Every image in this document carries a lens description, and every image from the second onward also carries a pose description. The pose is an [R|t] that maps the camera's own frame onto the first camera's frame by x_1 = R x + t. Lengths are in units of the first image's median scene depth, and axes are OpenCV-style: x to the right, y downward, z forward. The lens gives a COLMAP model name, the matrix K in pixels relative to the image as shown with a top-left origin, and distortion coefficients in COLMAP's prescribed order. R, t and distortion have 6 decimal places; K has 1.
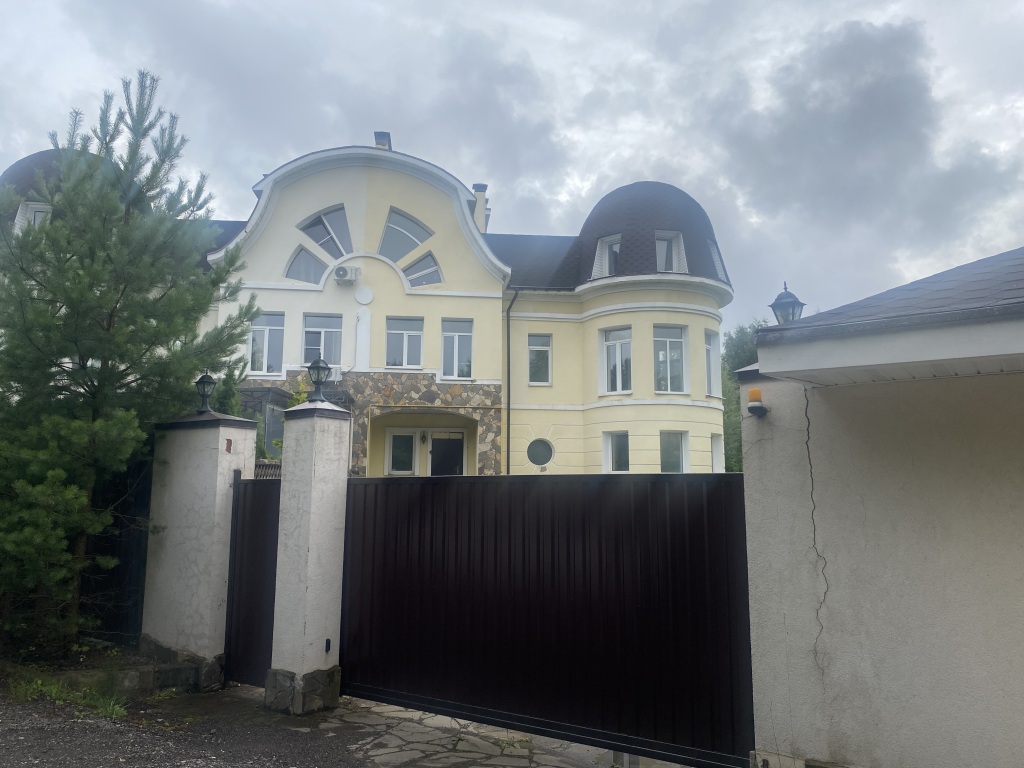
lens RADIAL K [[711.4, 0, 512.0], [0, 711.4, 384.0], [0, 0, 1]] dist [0.157855, -0.000501]
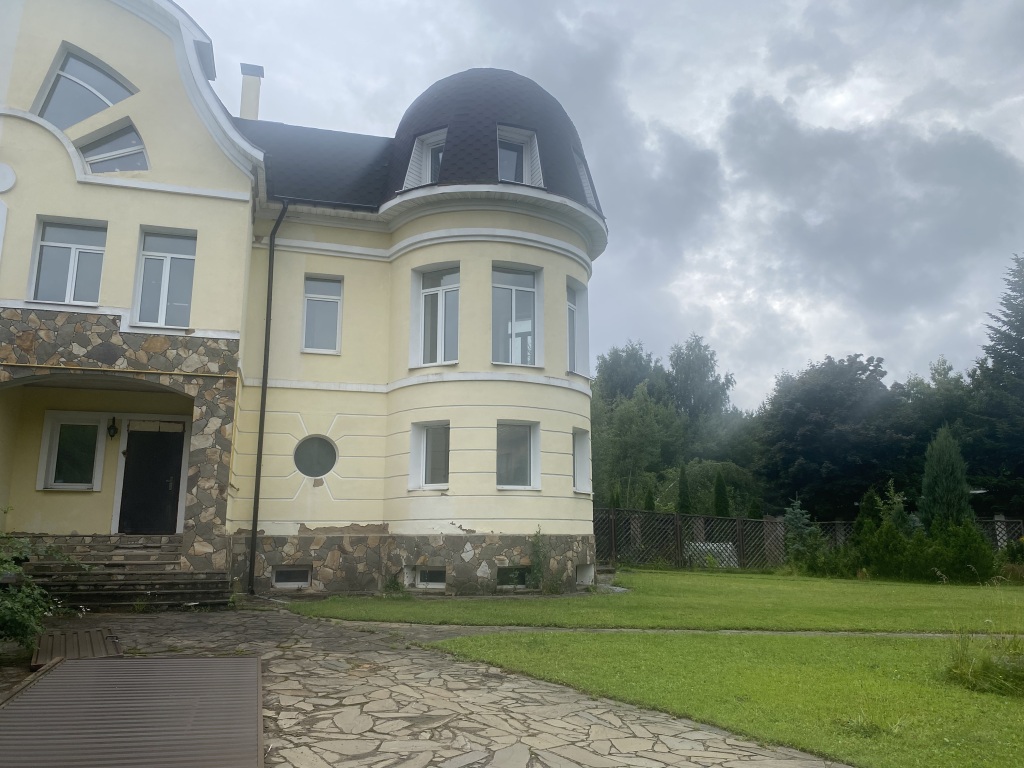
lens RADIAL K [[728.2, 0, 512.0], [0, 728.2, 384.0], [0, 0, 1]] dist [0.000889, -0.002270]
pose [[0.985812, 0.026278, 0.165785, 0.109129], [-0.018633, 0.998697, -0.047501, 0.062408], [-0.166817, 0.043738, 0.985017, 0.347498]]
